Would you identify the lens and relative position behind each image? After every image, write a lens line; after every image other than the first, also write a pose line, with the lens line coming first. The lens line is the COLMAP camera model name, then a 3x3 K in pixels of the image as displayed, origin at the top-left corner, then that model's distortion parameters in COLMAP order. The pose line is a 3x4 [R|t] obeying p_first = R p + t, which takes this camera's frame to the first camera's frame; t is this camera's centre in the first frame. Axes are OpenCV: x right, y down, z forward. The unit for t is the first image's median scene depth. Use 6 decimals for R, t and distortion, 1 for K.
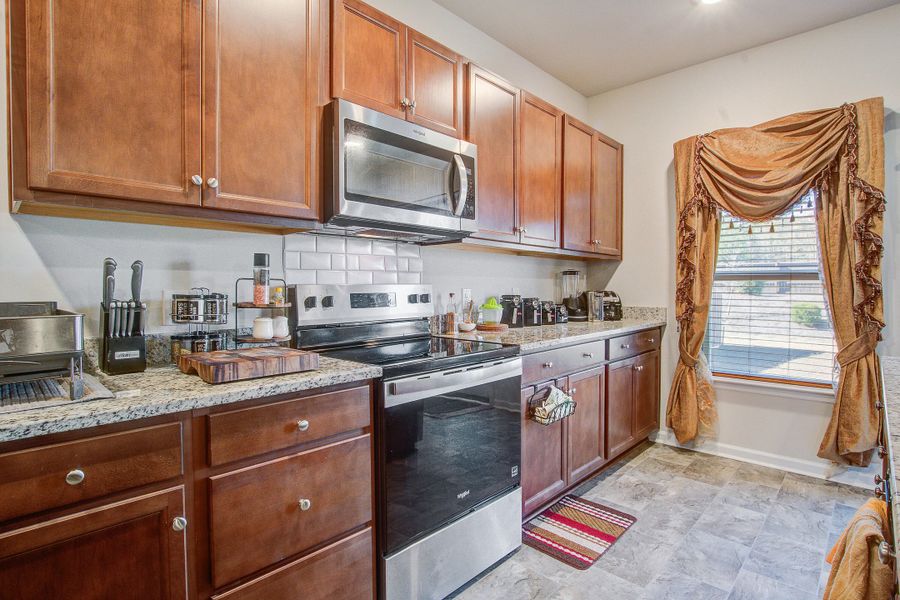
lens RADIAL K [[459.1, 0, 456.0], [0, 459.1, 297.2], [0, 0, 1]] dist [-0.011568, -0.002169]
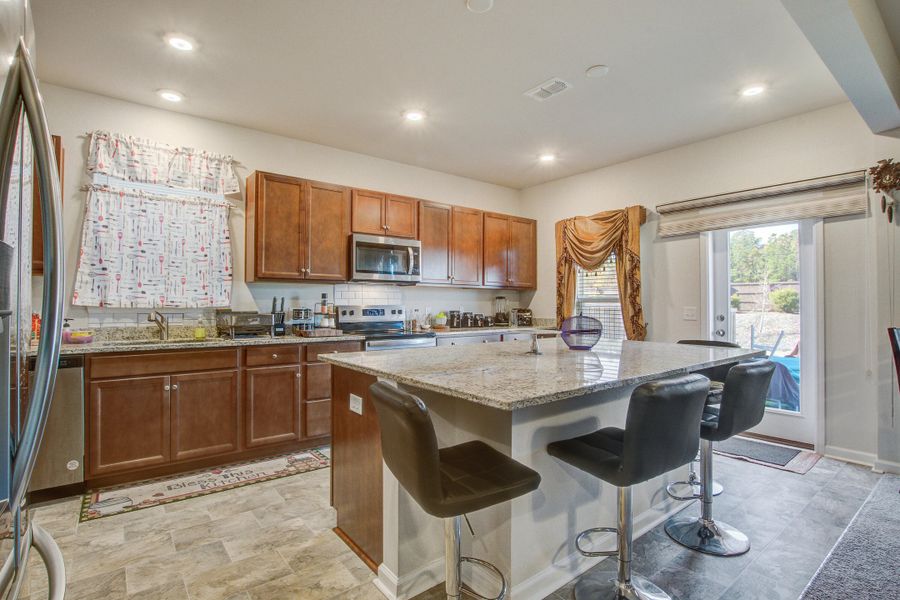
lens RADIAL K [[459.1, 0, 450.1], [0, 459.1, 296.6], [0, 0, 1]] dist [-0.011568, -0.002169]
pose [[0.987727, -0.001886, -0.156177, 0.537840], [-0.004514, 0.999165, -0.040618, 0.018589], [0.156124, 0.040824, 0.986894, -1.141432]]
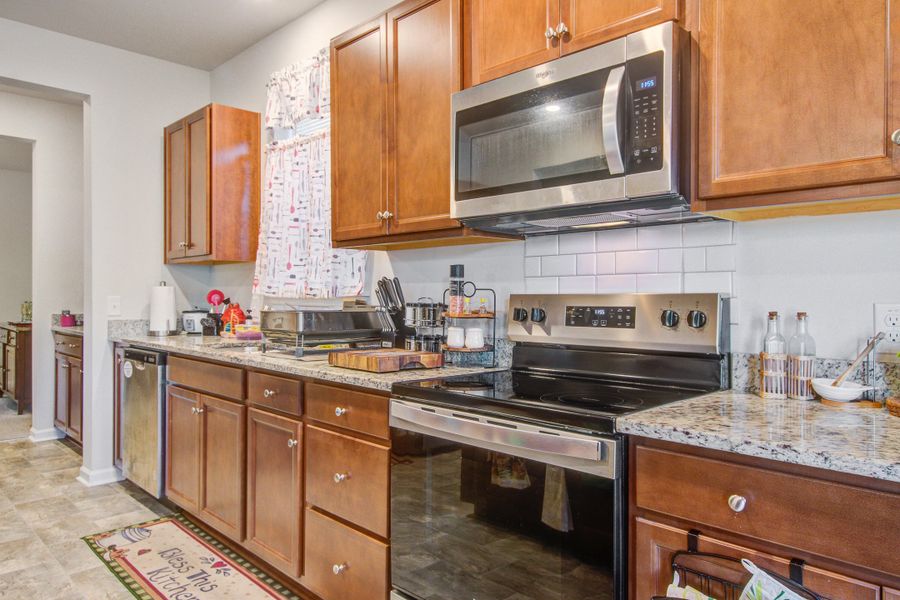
lens RADIAL K [[615.7, 0, 442.5], [0, 615.7, 299.3], [0, 0, 1]] dist [-0.011155, 0.009592]
pose [[-0.059075, 0.006637, -0.998231, 0.768507], [-0.024582, 0.999665, 0.008101, -0.022103], [0.997951, 0.025017, -0.058892, 0.828908]]
